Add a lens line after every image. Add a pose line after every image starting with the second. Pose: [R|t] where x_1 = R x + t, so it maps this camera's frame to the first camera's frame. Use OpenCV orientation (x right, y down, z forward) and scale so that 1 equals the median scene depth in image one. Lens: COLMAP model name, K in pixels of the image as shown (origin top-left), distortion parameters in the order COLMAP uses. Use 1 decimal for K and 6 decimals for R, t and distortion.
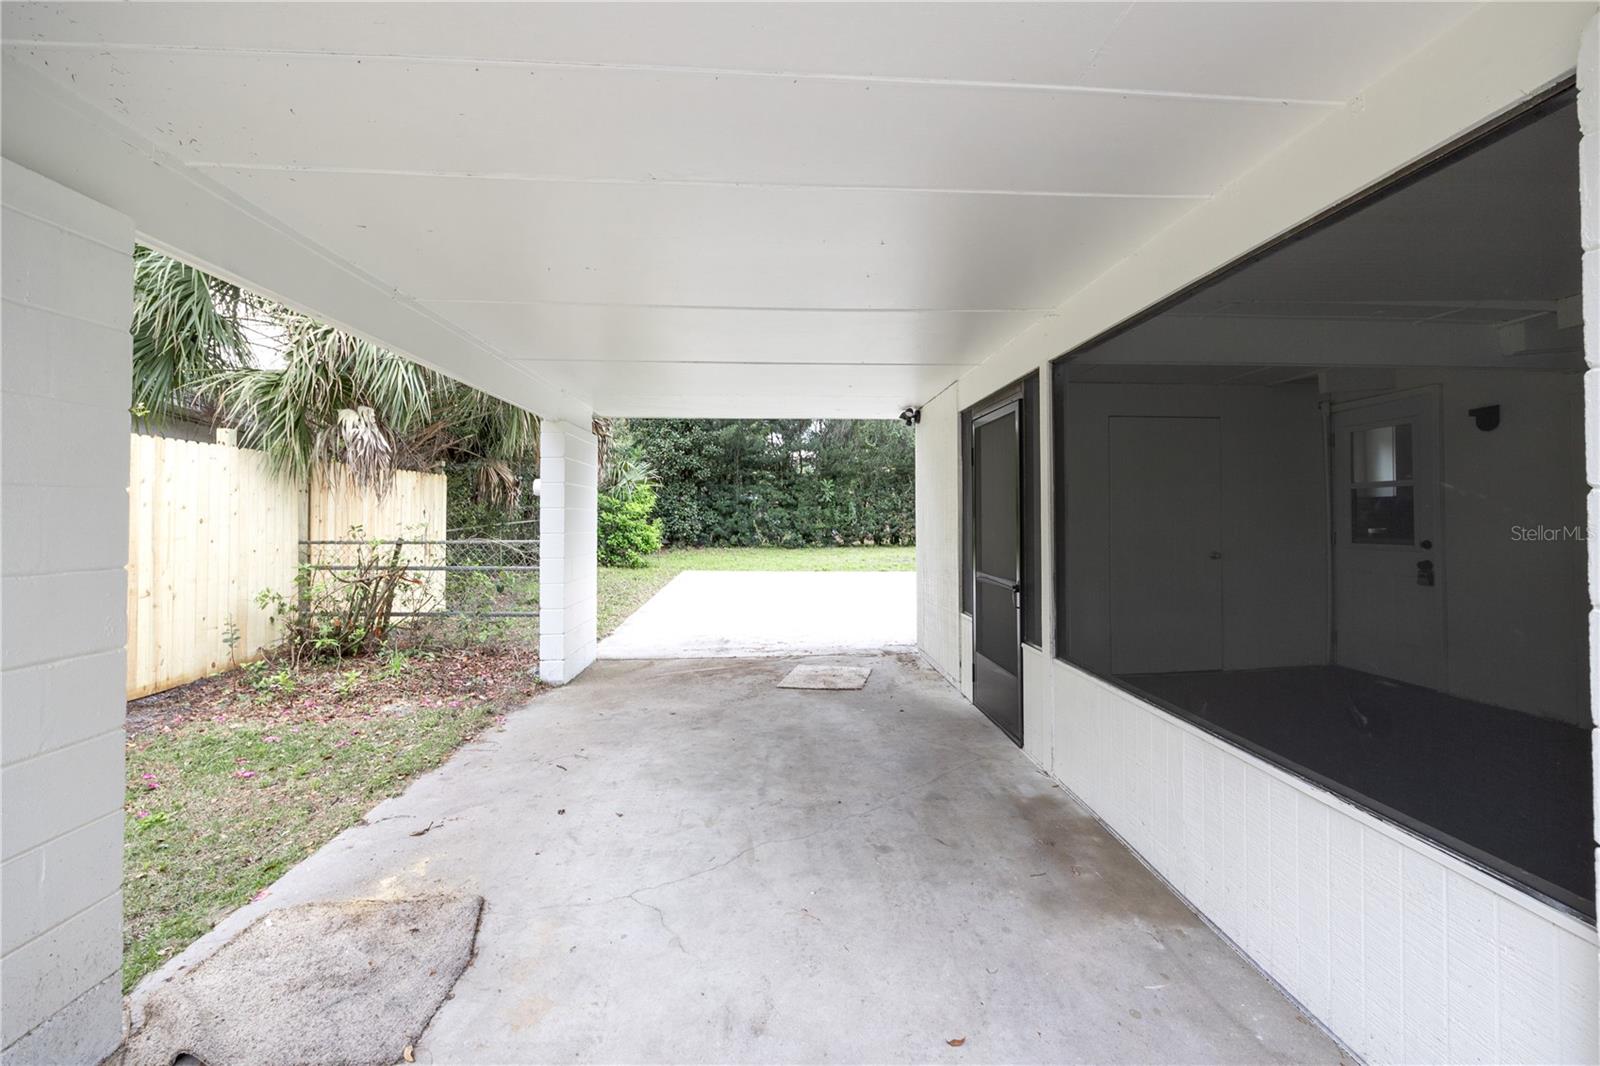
lens RADIAL K [[671.3, 0, 804.8], [0, 671.3, 516.7], [0, 0, 1]] dist [0.000985, 0.000012]
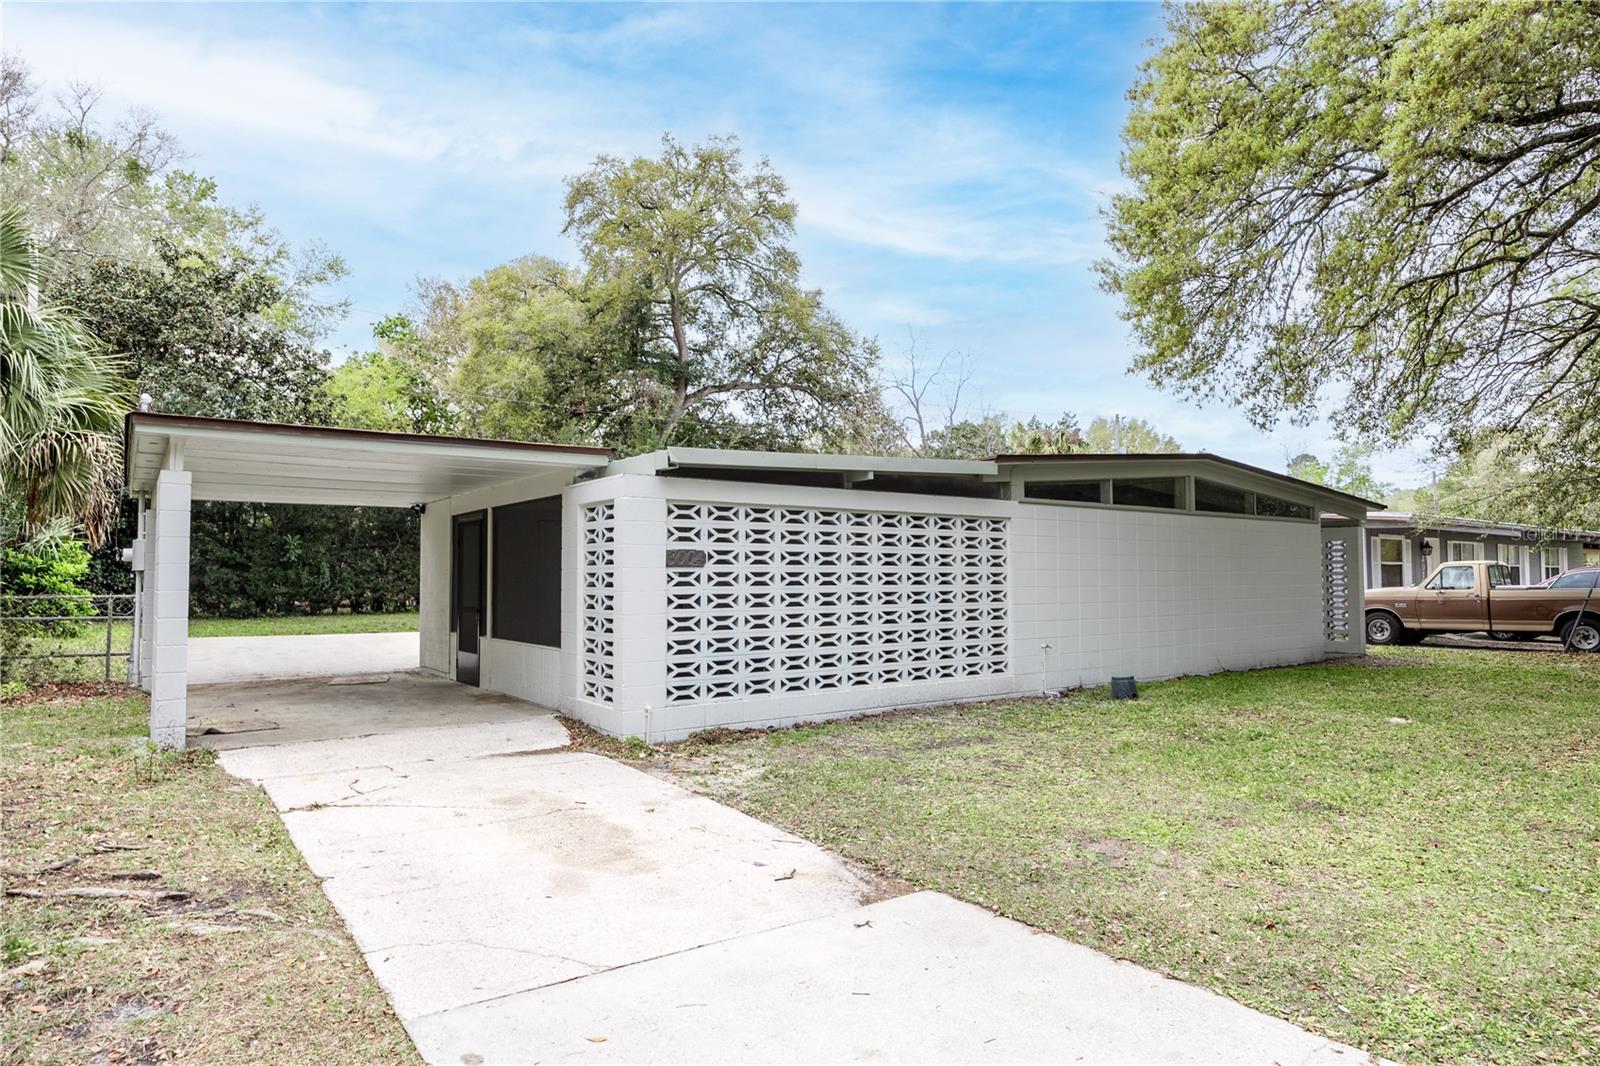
lens RADIAL K [[959.2, 0, 792.9], [0, 959.2, 543.2], [0, 0, 1]] dist [0.017629, 0.000422]
pose [[0.847142, 0.019176, 0.531020, -0.076119], [0.001487, 0.999259, -0.038457, 0.002080], [-0.531364, 0.033369, 0.846486, -0.352510]]
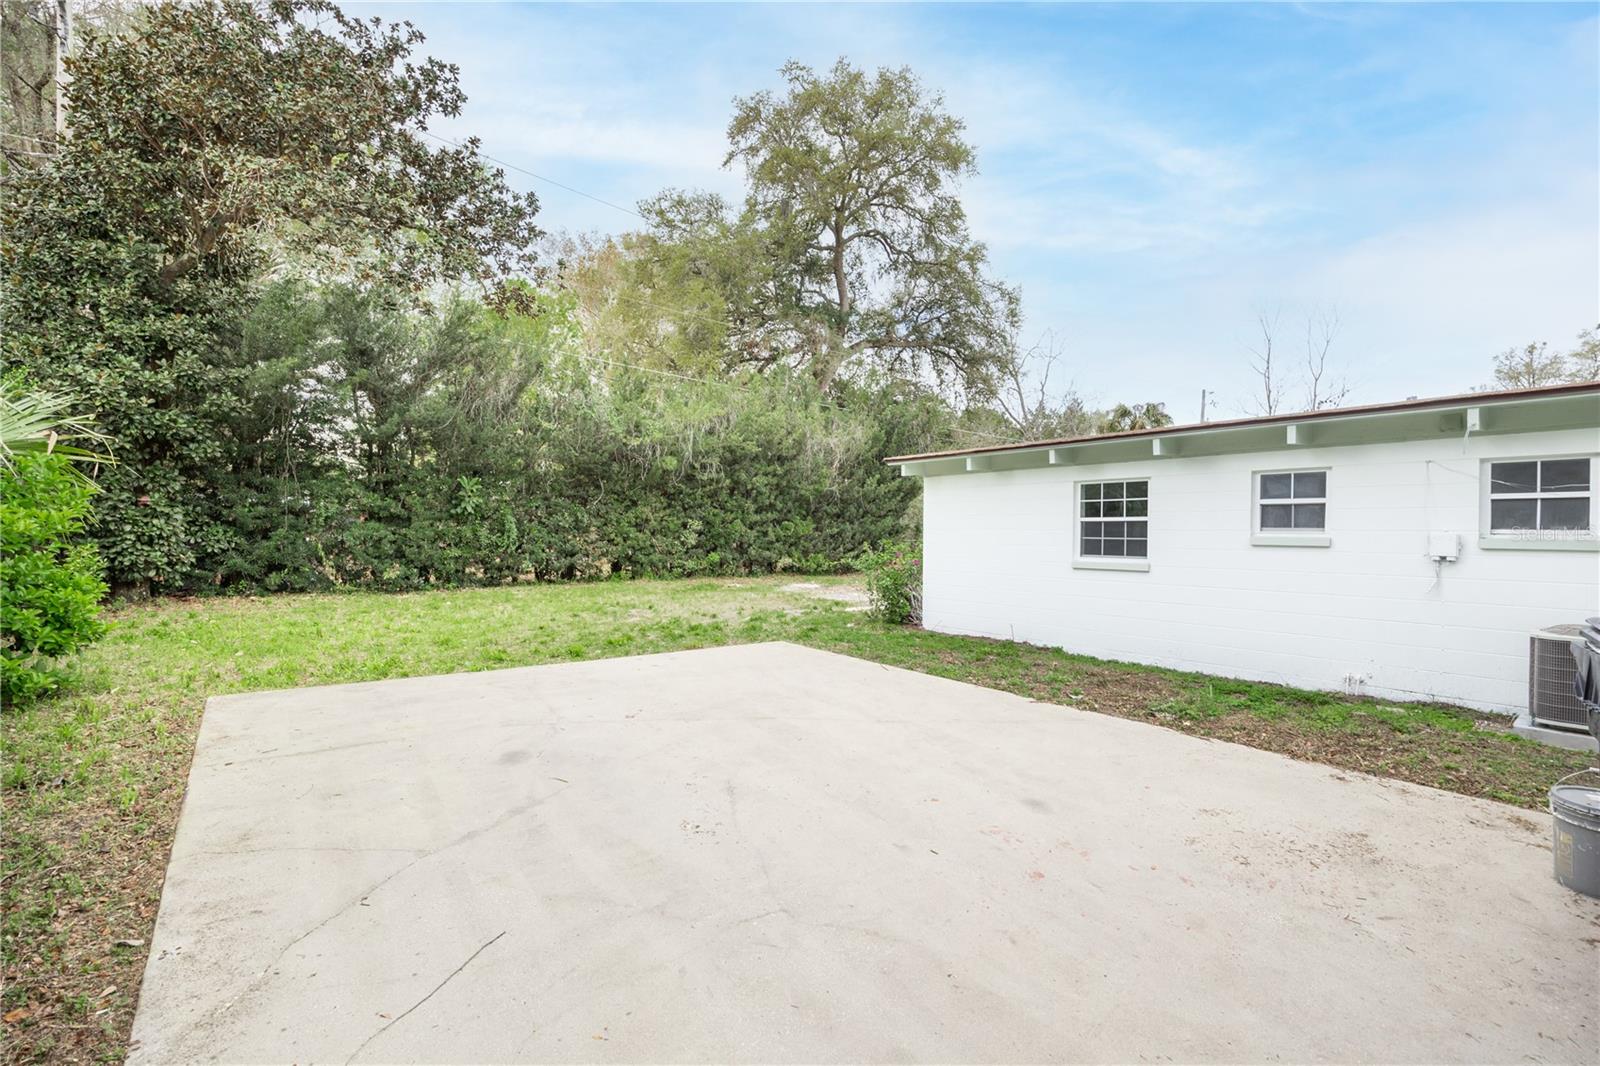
lens RADIAL K [[708.3, 0, 804.1], [0, 708.3, 539.8], [0, 0, 1]] dist [0.001643, -0.000287]
pose [[0.821535, 0.005280, 0.570134, -0.081205], [-0.010387, 0.999930, 0.005707, -0.005625], [-0.570064, -0.010610, 0.821532, 0.303271]]
